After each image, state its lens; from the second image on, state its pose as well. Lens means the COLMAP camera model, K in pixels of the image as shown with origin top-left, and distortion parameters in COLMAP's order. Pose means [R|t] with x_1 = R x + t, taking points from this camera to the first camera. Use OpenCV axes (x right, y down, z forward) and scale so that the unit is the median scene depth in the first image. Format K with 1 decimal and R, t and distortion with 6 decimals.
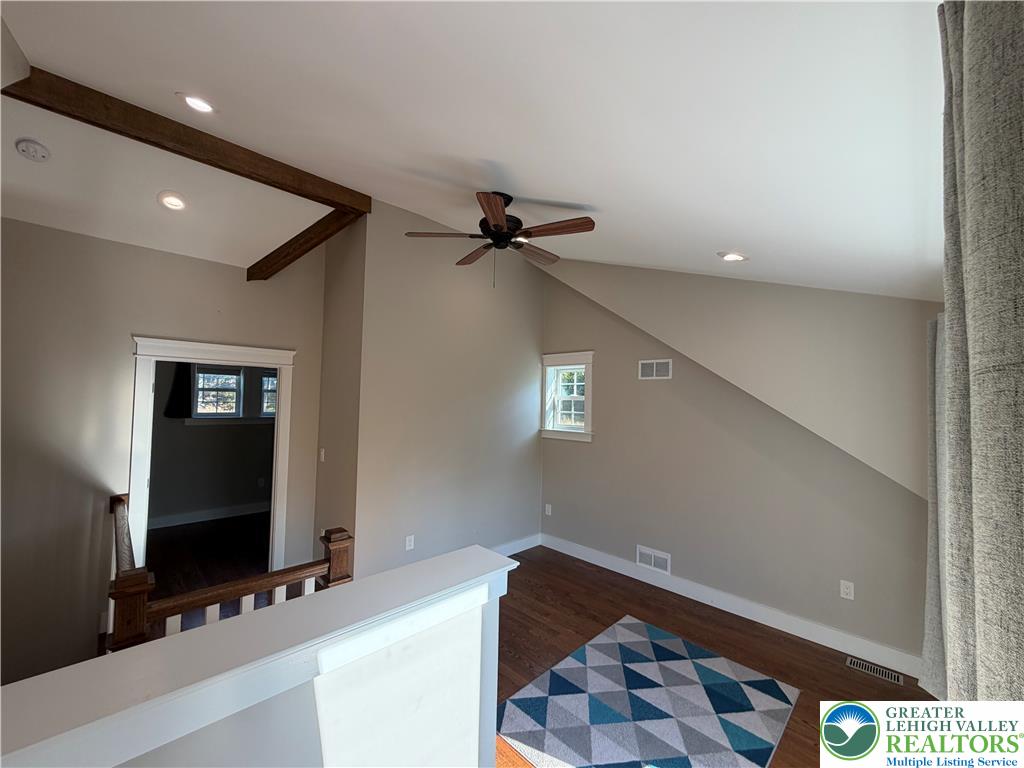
lens RADIAL K [[411.4, 0, 512.0], [0, 411.4, 384.0], [0, 0, 1]] dist [-0.001570, -0.000167]
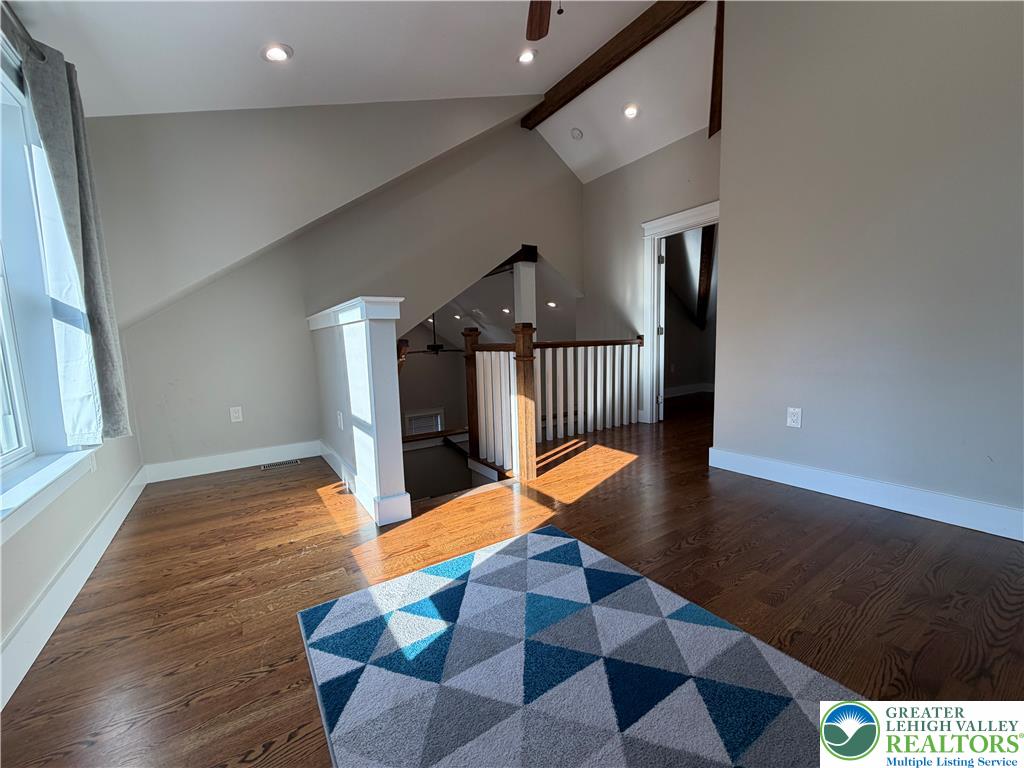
lens RADIAL K [[411.4, 0, 512.0], [0, 411.4, 384.0], [0, 0, 1]] dist [-0.001570, -0.000167]
pose [[-0.186962, 0.086542, -0.978548, 0.761176], [0.053259, 0.995540, 0.077869, 0.378157], [0.980922, -0.037558, -0.190738, 1.007608]]
